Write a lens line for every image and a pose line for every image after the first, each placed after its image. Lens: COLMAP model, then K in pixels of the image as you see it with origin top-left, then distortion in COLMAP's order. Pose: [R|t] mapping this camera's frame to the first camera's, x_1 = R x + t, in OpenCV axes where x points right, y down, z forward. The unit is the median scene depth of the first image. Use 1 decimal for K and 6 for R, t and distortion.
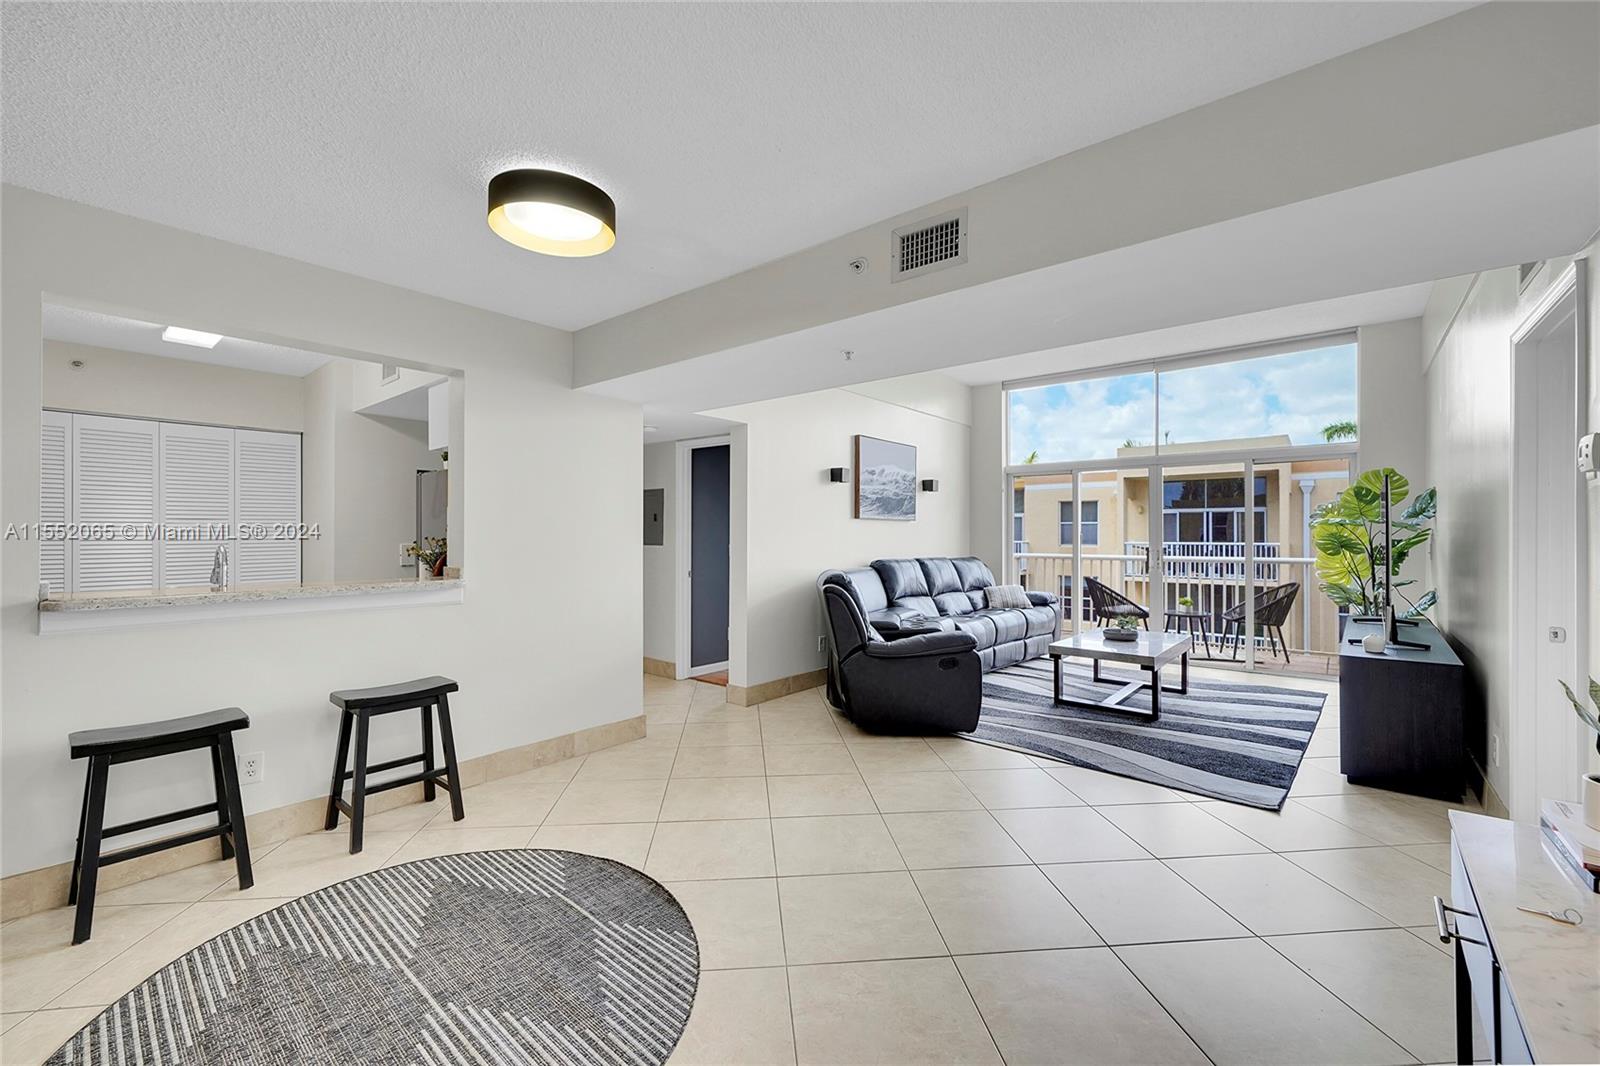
lens RADIAL K [[613.0, 0, 798.0], [0, 613.0, 537.5], [0, 0, 1]] dist [-0.008831, 0.000052]
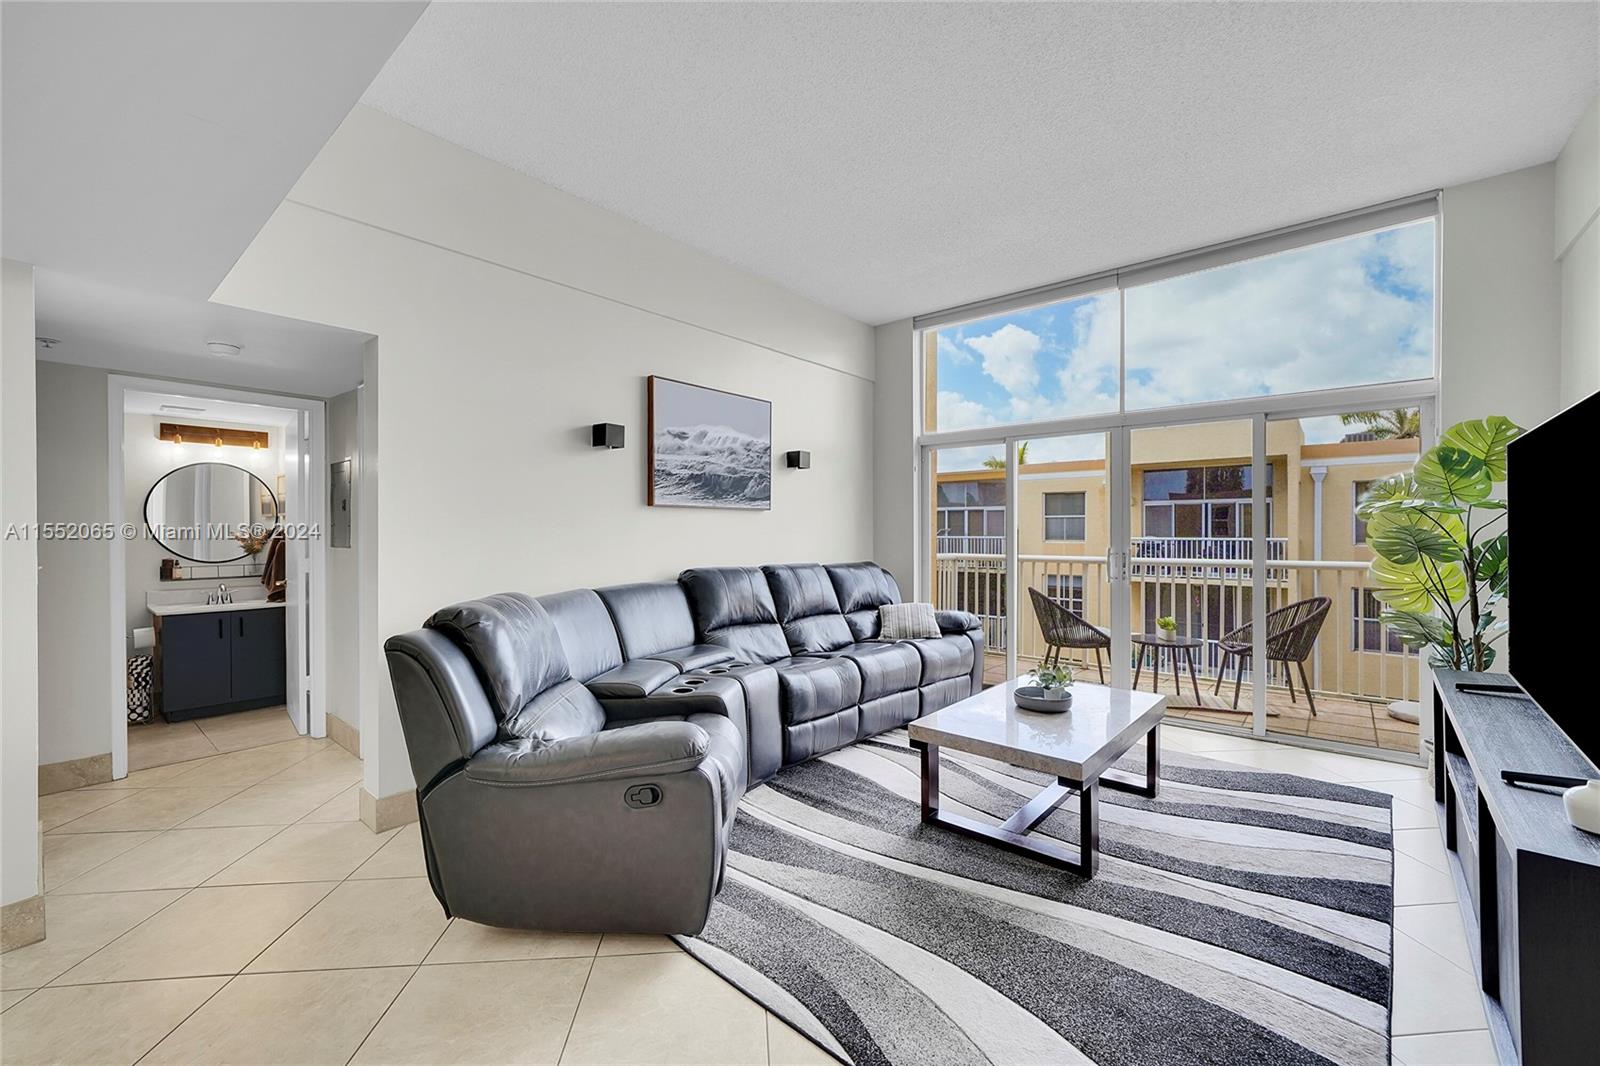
lens RADIAL K [[603.3, 0, 809.0], [0, 603.3, 540.7], [0, 0, 1]] dist [-0.006992, 0.000232]
pose [[0.999989, -0.003484, 0.003107, 0.243523], [0.003445, 0.999915, 0.012580, -0.001812], [-0.003151, -0.012569, 0.999916, 0.341341]]
